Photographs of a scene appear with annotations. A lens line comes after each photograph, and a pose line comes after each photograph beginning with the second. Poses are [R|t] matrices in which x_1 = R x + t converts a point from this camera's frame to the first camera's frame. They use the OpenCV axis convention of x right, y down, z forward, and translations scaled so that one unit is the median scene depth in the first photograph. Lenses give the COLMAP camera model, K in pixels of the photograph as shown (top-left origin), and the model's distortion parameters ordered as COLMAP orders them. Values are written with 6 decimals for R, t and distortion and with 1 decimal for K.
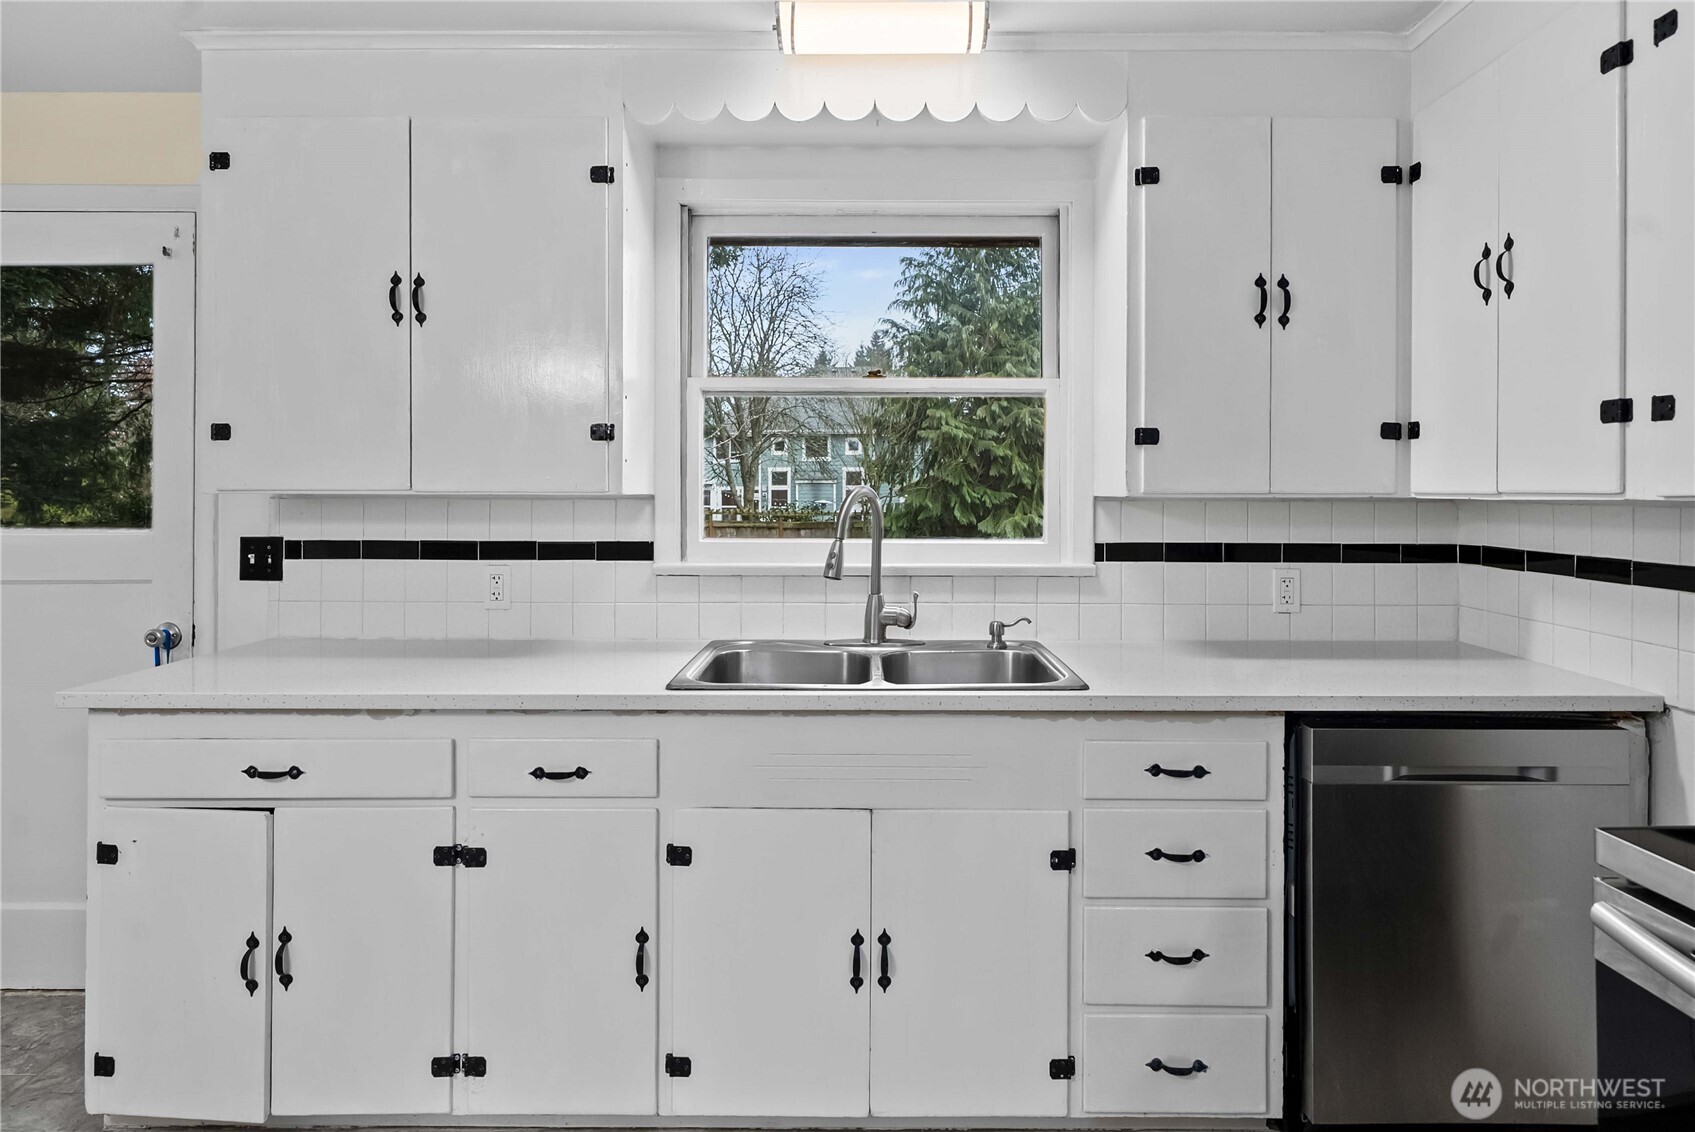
lens RADIAL K [[919.0, 0, 851.8], [0, 919.0, 499.6], [0, 0, 1]] dist [0.004189, 0.000850]
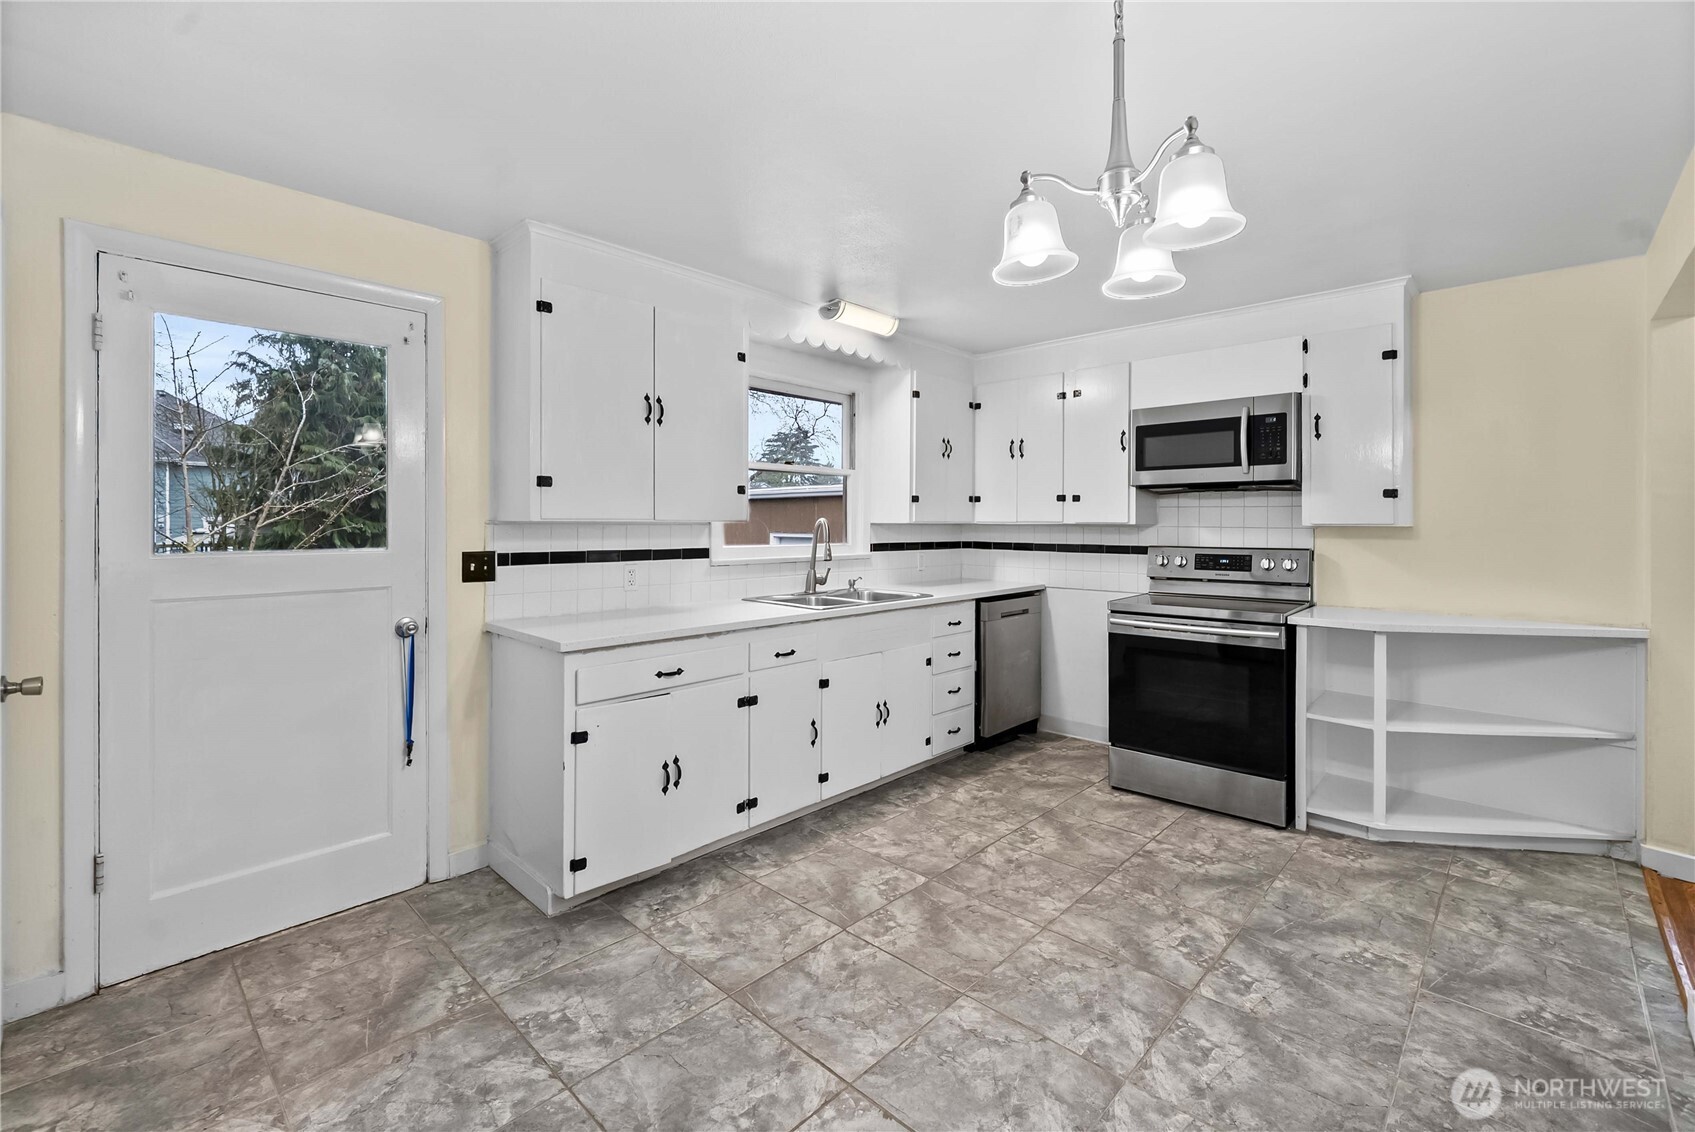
lens RADIAL K [[710.3, 0, 824.2], [0, 710.3, 539.0], [0, 0, 1]] dist [0.000634, 0.000091]
pose [[0.706931, -0.015624, 0.707110, -1.108056], [0.004982, 0.999841, 0.017112, 0.005295], [-0.707265, -0.008574, 0.706897, -0.169319]]
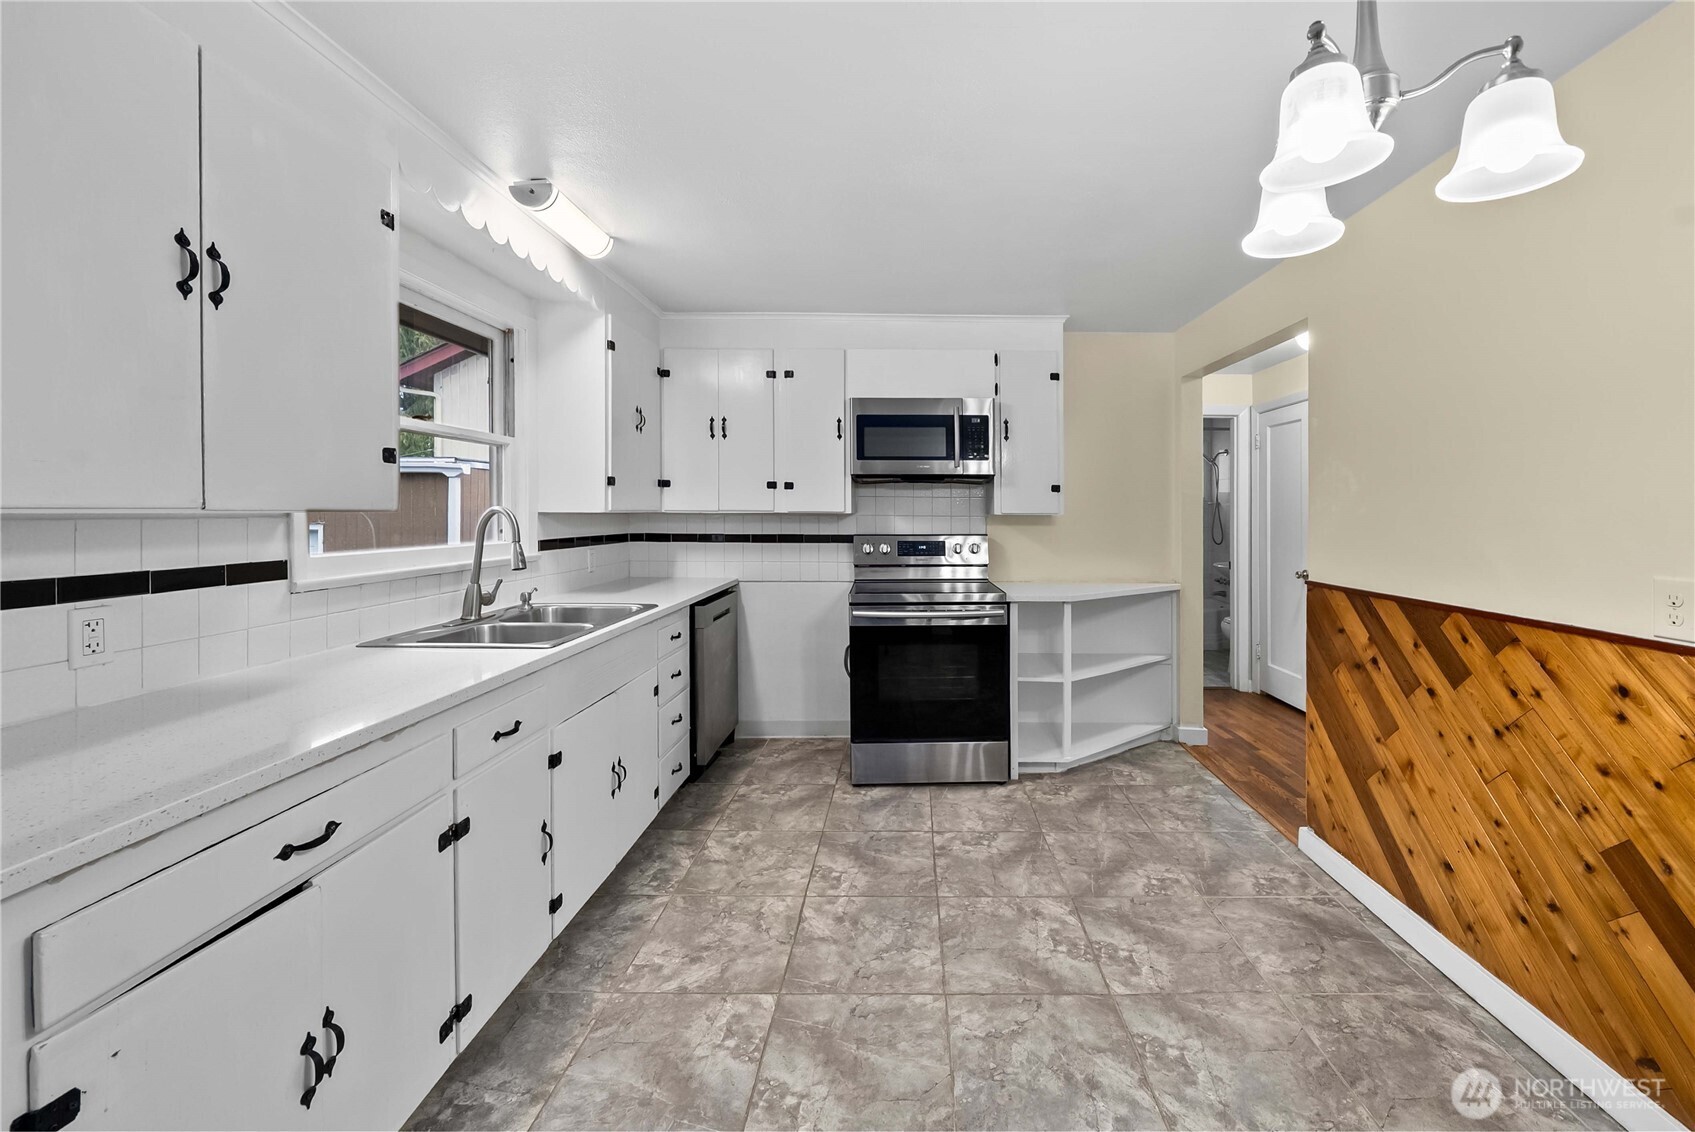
lens RADIAL K [[662.5, 0, 898.0], [0, 662.5, 523.7], [0, 0, 1]] dist [-0.000217, -0.003454]
pose [[0.009071, -0.020866, 0.999741, -0.966450], [0.005803, 0.999767, 0.020814, -0.004253], [-0.999942, 0.005612, 0.009190, 0.354202]]
